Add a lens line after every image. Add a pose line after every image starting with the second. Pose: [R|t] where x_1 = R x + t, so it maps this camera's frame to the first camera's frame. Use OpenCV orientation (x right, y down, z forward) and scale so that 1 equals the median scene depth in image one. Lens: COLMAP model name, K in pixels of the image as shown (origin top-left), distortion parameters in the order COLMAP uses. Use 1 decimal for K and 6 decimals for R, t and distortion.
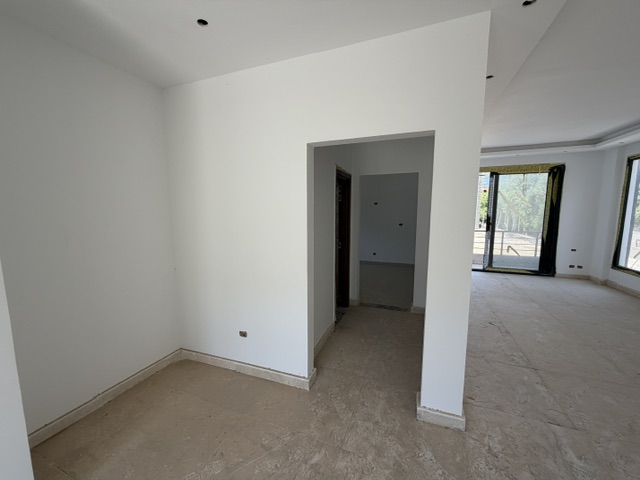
lens RADIAL K [[255.9, 0, 319.6], [0, 255.9, 237.1], [0, 0, 1]] dist [-0.003376, 0.001204]
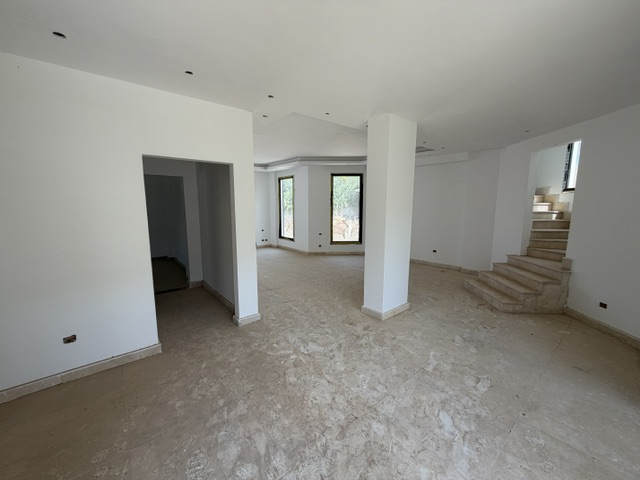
lens RADIAL K [[255.9, 0, 319.2], [0, 255.9, 241.5], [0, 0, 1]] dist [-0.003376, 0.001204]
pose [[0.477282, -0.118144, 0.870772, -0.639524], [0.084822, 0.992488, 0.088166, 0.013761], [-0.874647, 0.031781, 0.483718, -0.278874]]
